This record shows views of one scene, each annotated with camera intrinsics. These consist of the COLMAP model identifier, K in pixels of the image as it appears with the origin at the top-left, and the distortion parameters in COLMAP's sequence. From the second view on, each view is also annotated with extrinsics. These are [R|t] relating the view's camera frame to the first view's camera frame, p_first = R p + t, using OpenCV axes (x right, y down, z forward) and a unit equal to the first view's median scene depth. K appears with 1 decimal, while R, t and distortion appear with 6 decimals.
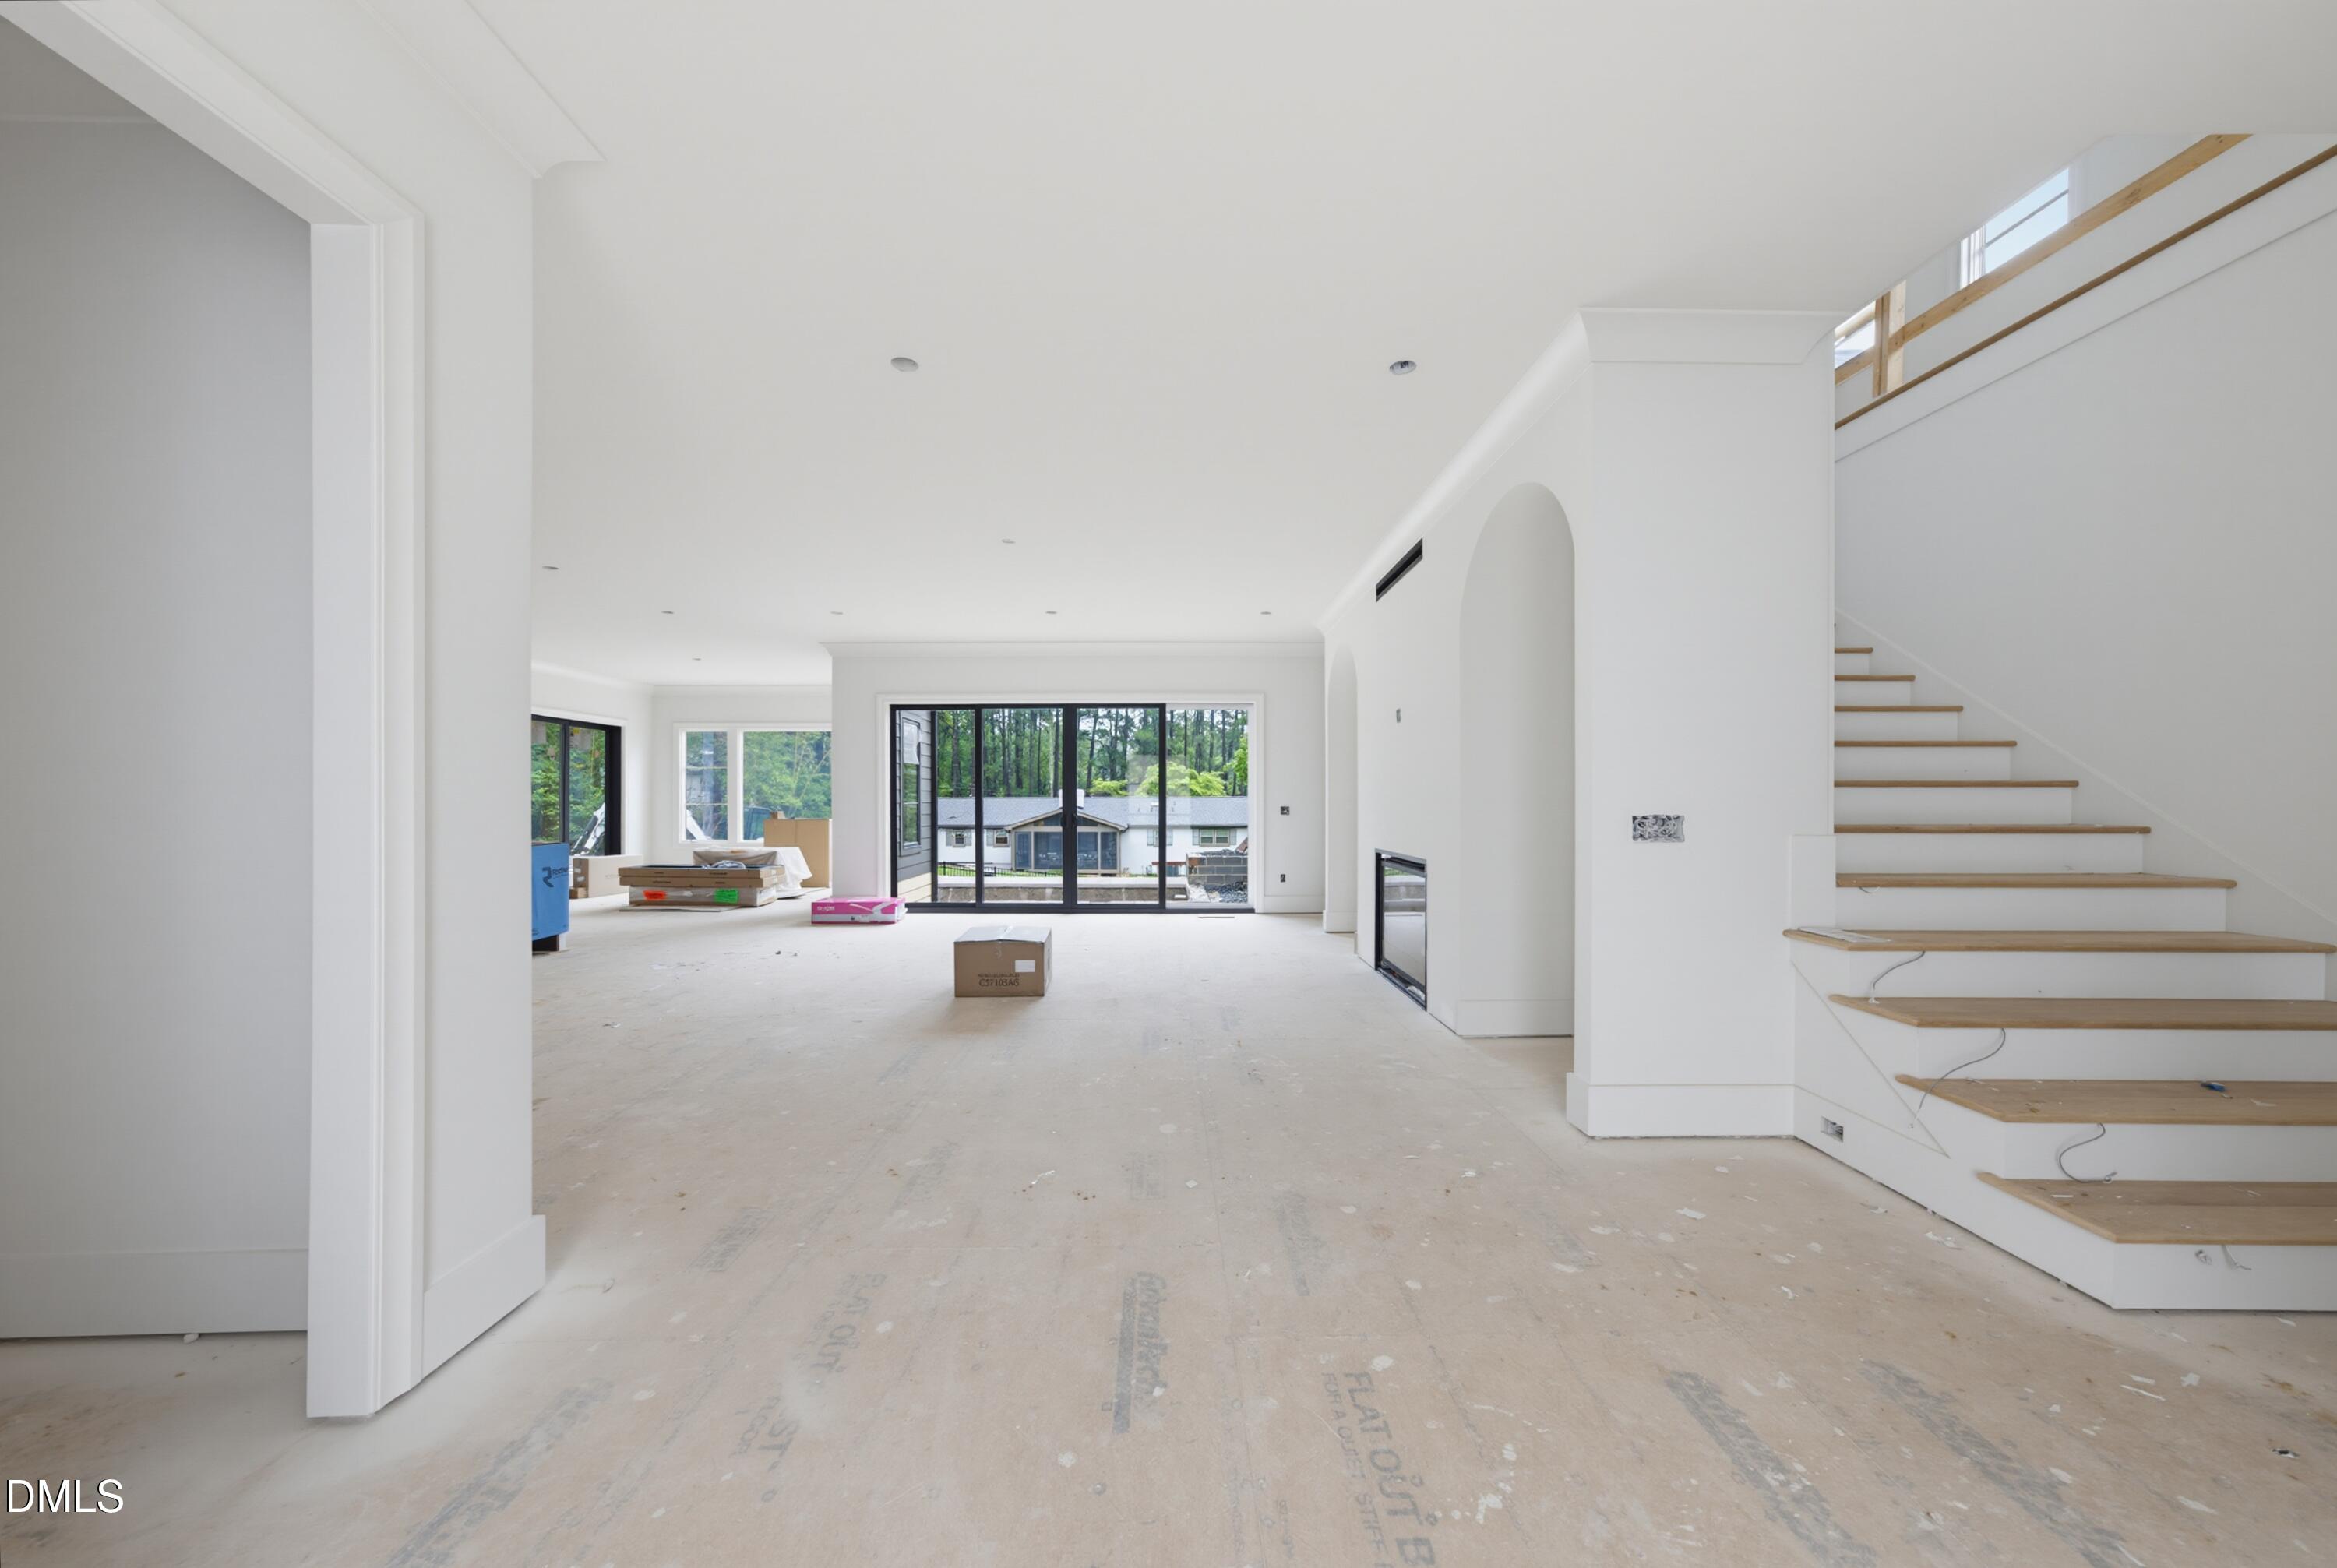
lens RADIAL K [[800.4, 0, 1175.3], [0, 800.4, 795.1], [0, 0, 1]] dist [-0.012066, 0.008107]
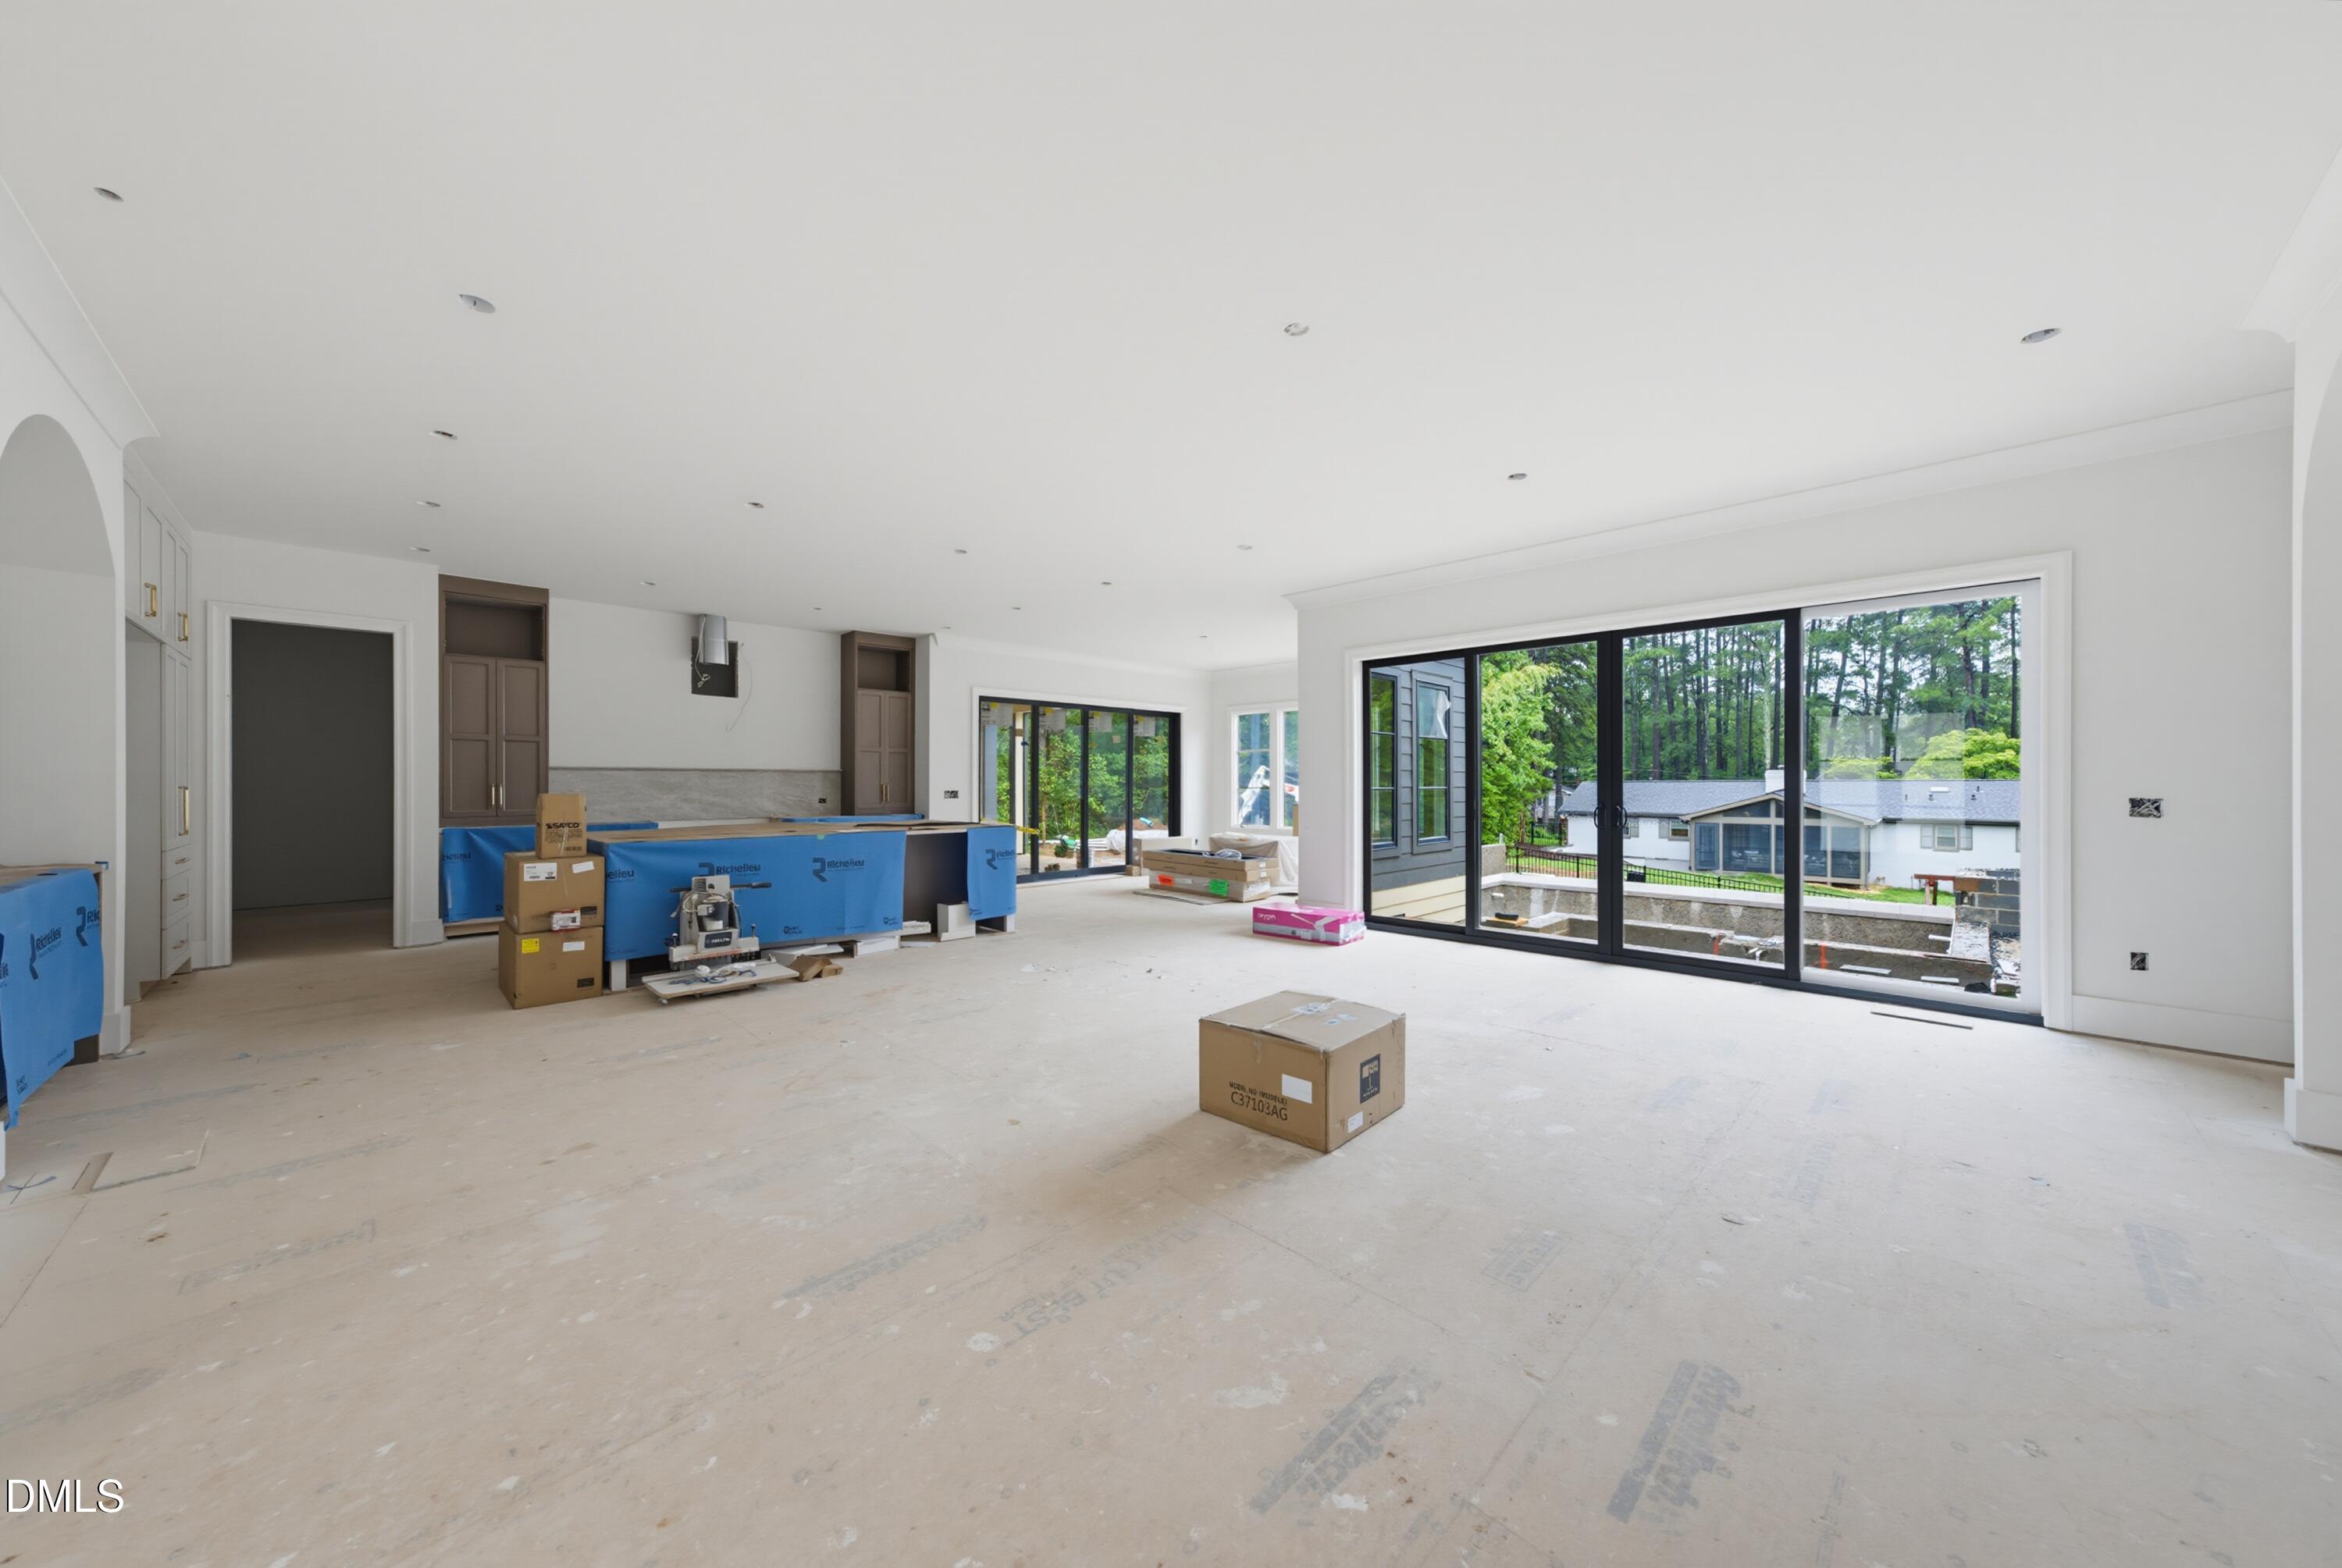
lens RADIAL K [[802.1, 0, 1174.9], [0, 802.1, 778.8], [0, 0, 1]] dist [-0.012066, 0.008107]
pose [[0.694235, -0.004737, -0.719733, 0.083660], [0.004584, 0.999987, -0.002161, 0.002209], [0.719734, -0.001799, 0.694248, 0.319673]]
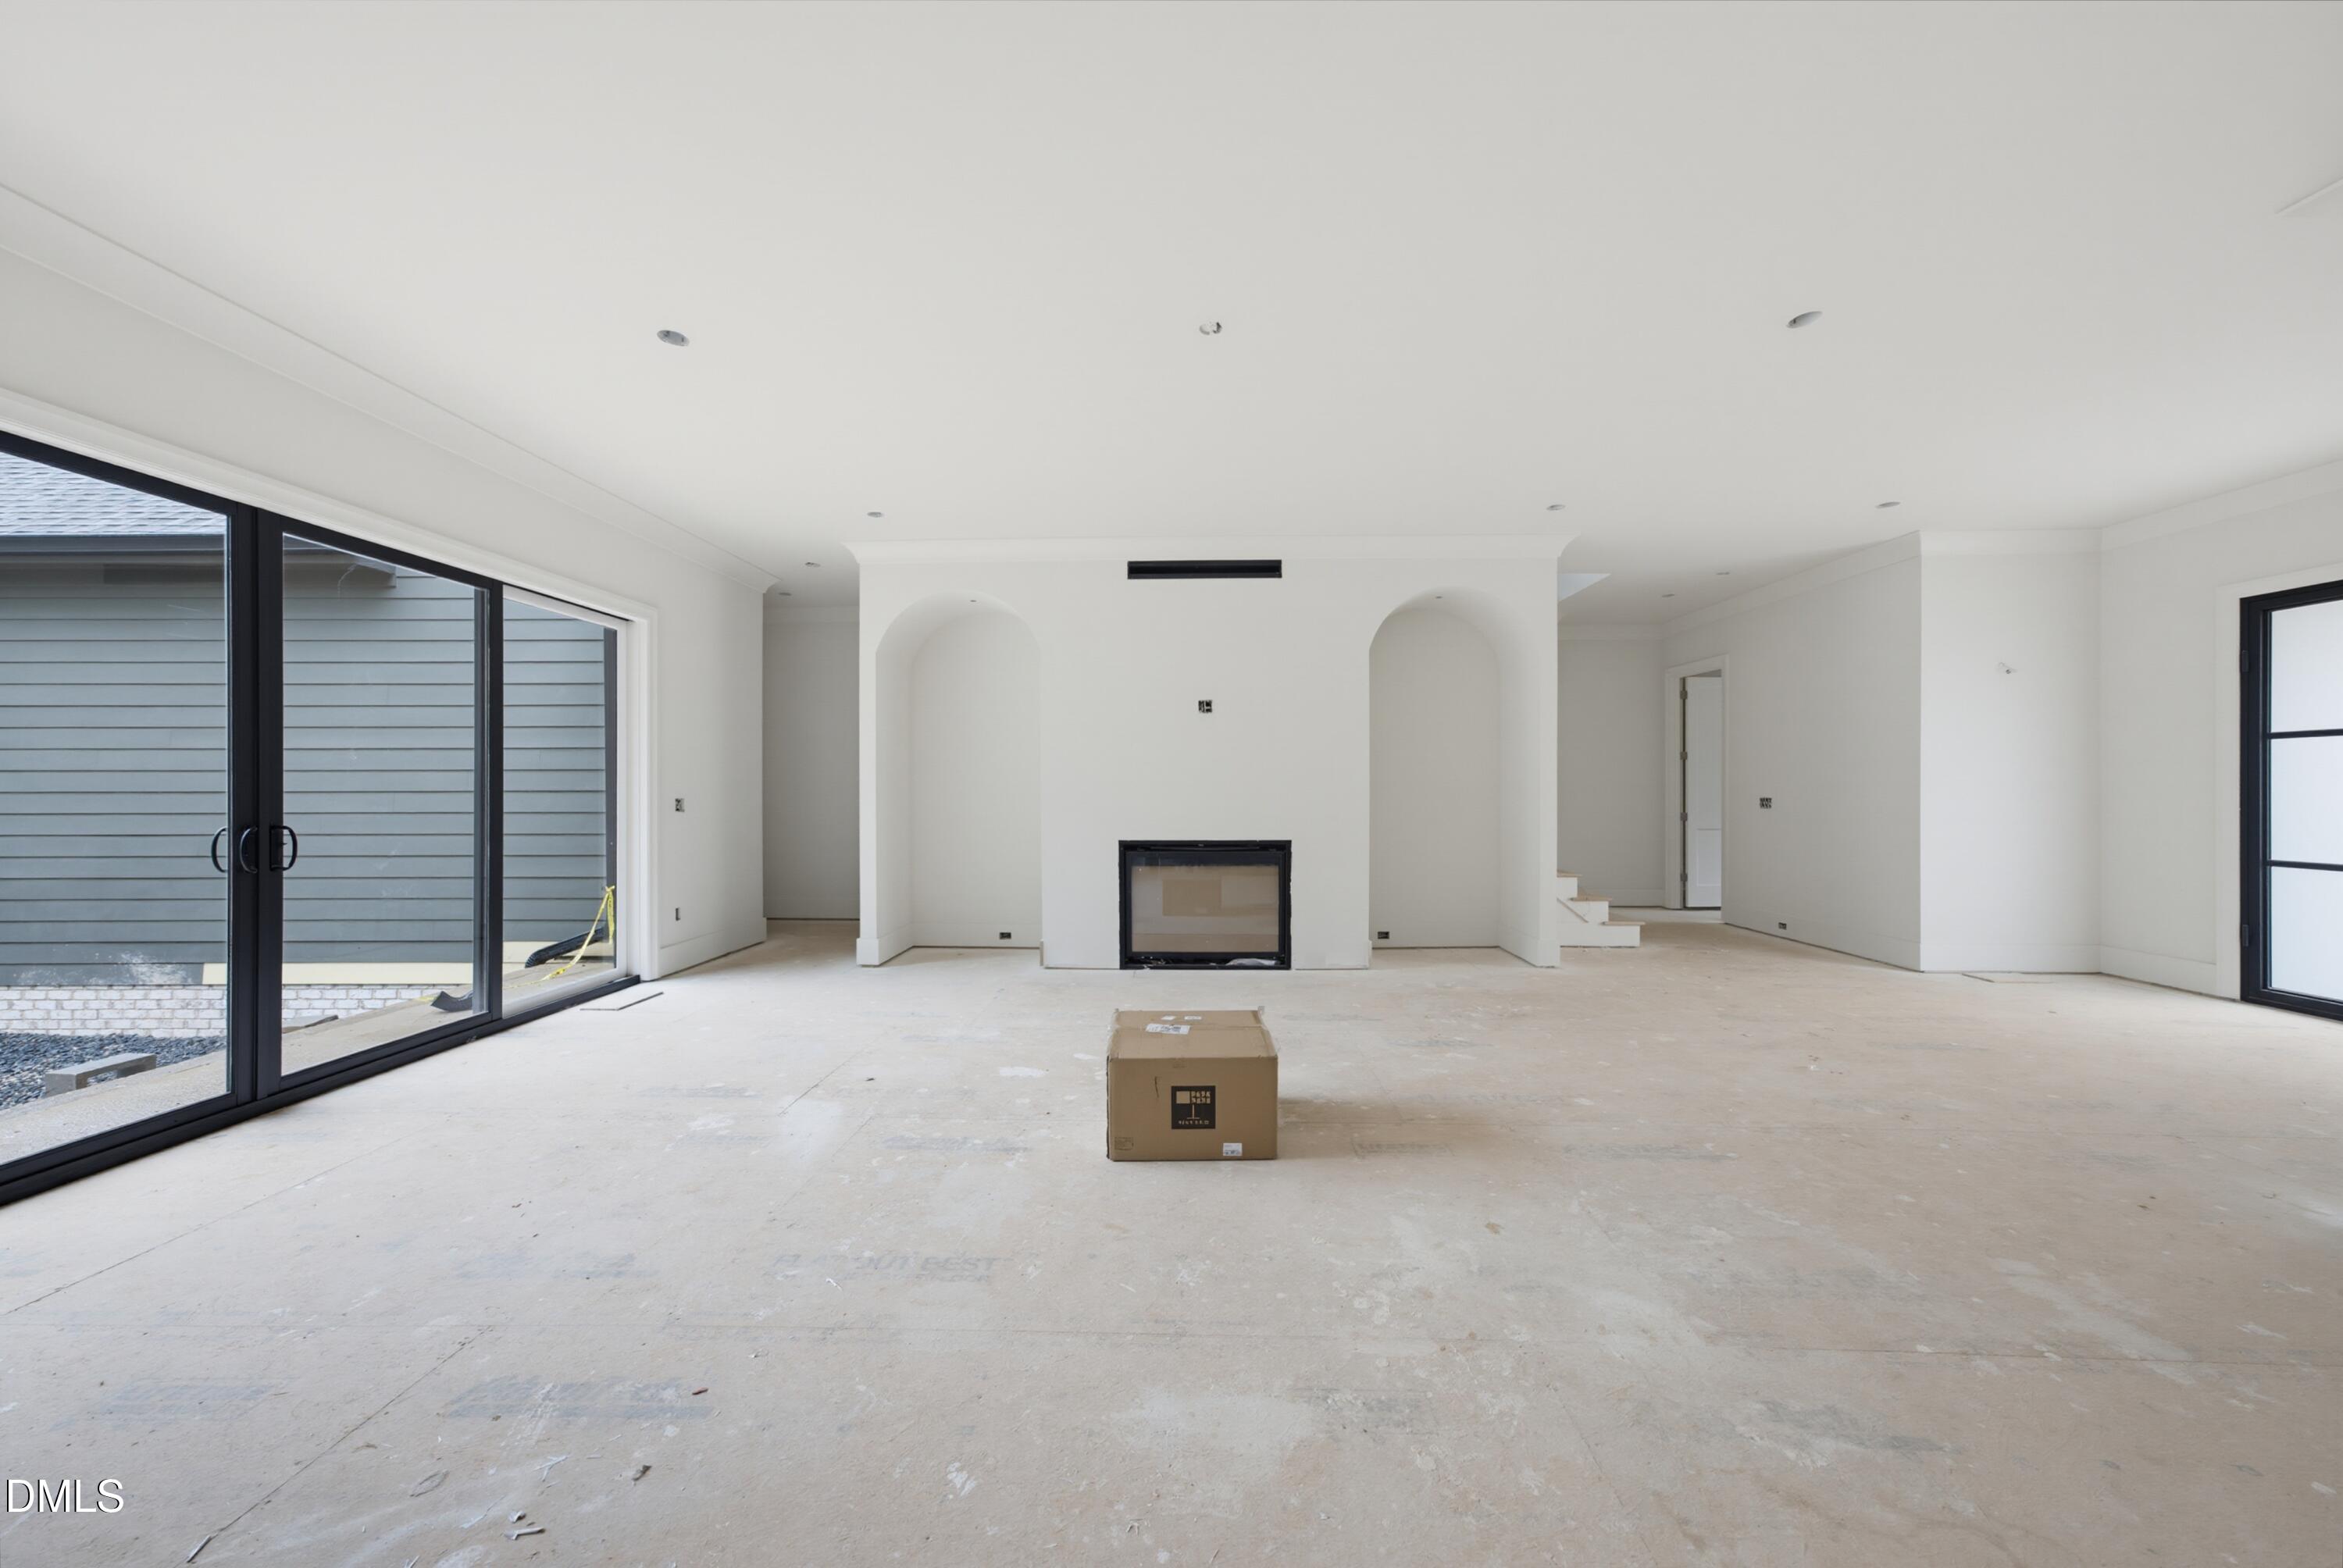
lens RADIAL K [[802.5, 0, 1174.2], [0, 802.5, 783.7], [0, 0, 1]] dist [-0.012066, 0.008107]
pose [[0.045908, 0.008082, 0.998913, -0.454682], [-0.006549, 0.999948, -0.007790, 0.005402], [-0.998924, -0.006184, 0.045959, 0.588498]]
